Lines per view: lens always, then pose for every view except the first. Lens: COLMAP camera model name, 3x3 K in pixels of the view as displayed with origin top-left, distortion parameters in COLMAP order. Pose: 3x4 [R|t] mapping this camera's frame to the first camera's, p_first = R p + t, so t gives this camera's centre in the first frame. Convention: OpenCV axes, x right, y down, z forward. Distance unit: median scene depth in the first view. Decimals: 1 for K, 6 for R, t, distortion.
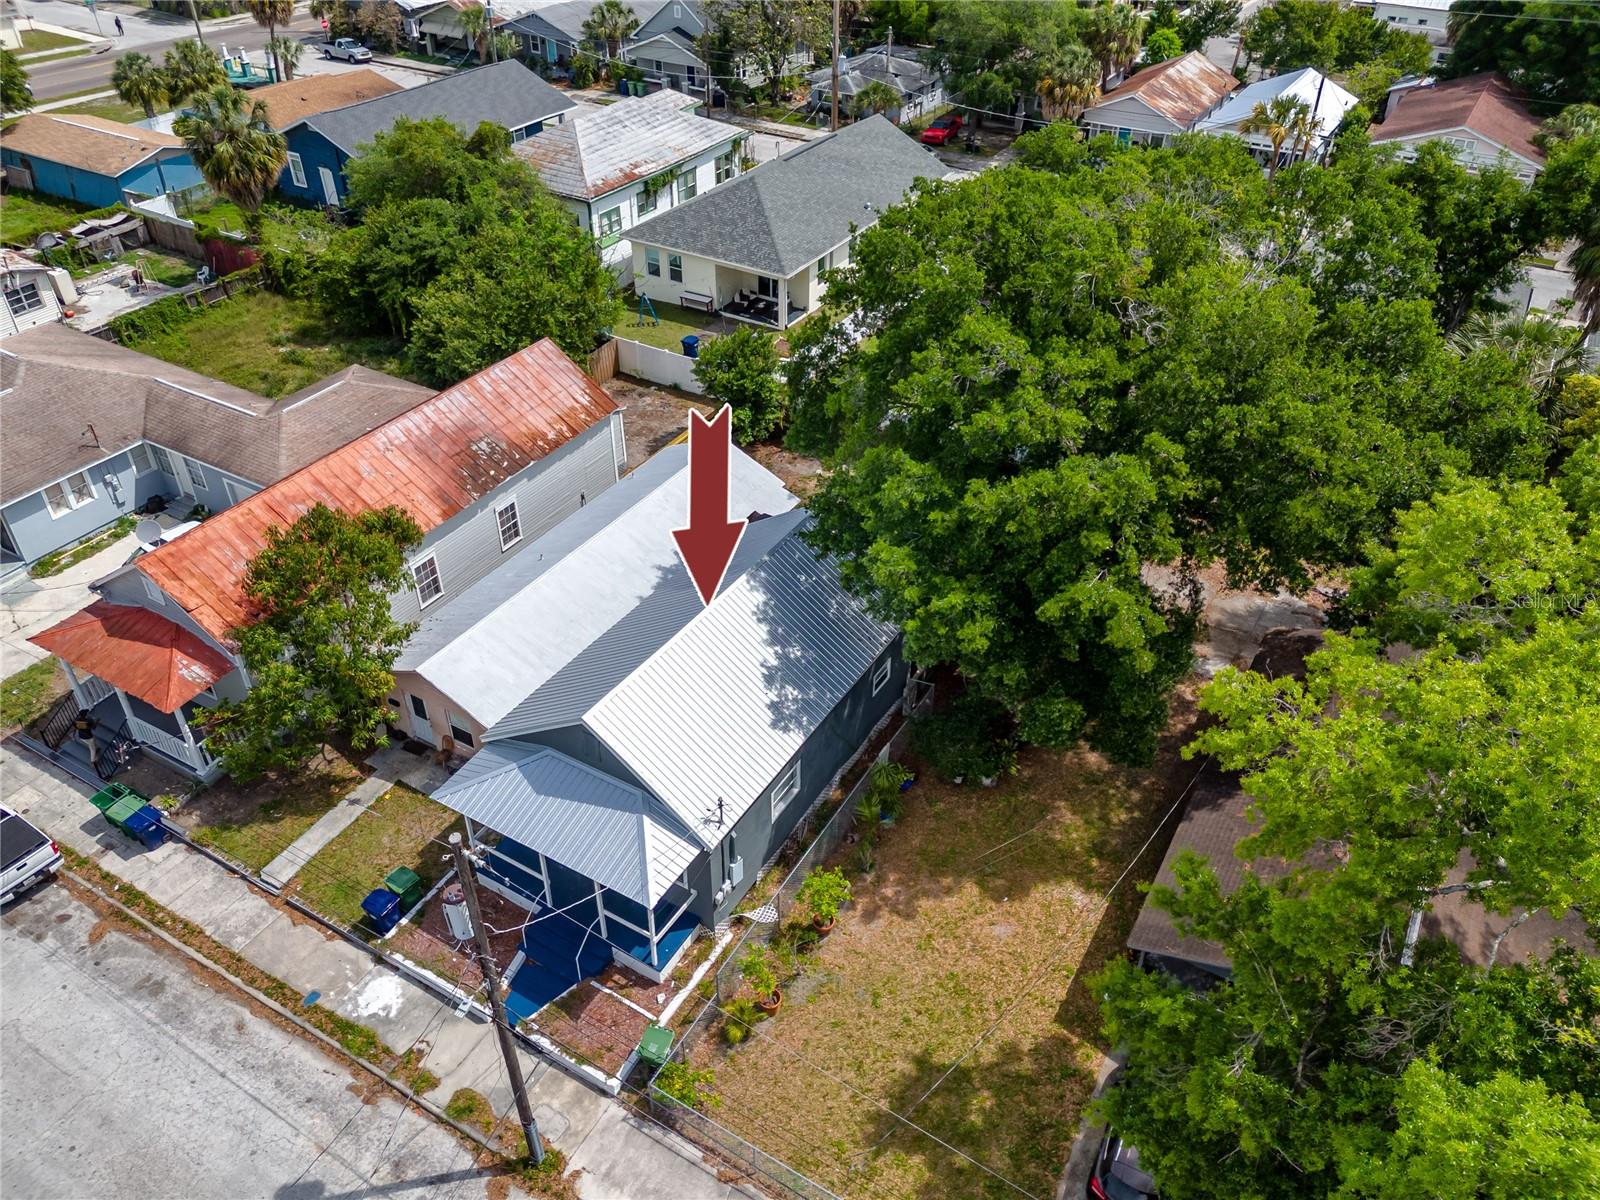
lens RADIAL K [[1163.3, 0, 803.8], [0, 1163.3, 600.9], [0, 0, 1]] dist [0.038901, -0.006263]
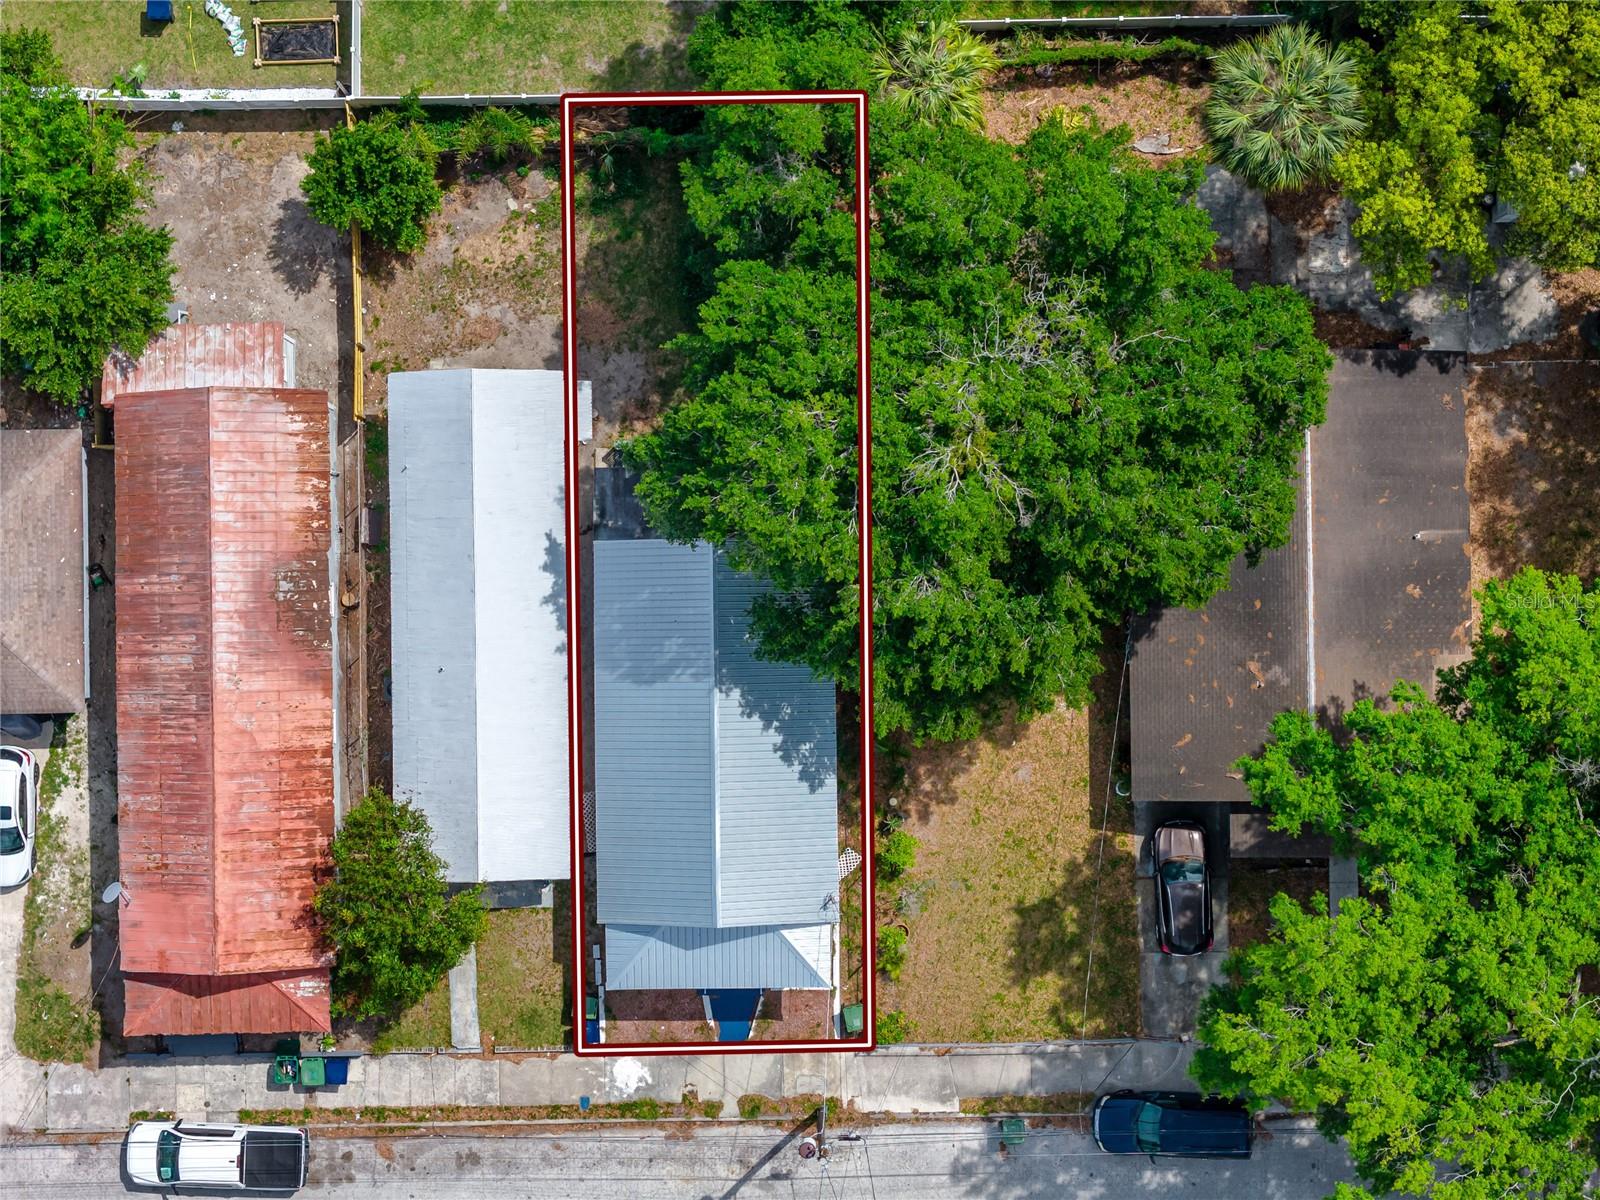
lens RADIAL K [[3263.1, 0, 799.5], [0, 3263.1, 600.2], [0, 0, 1]] dist [-0.008986, 0.000000]
pose [[0.853695, -0.520714, 0.007869, 0.037364], [0.315237, 0.528731, 0.788079, -2.642351], [-0.414524, -0.670299, 0.615524, -0.903982]]
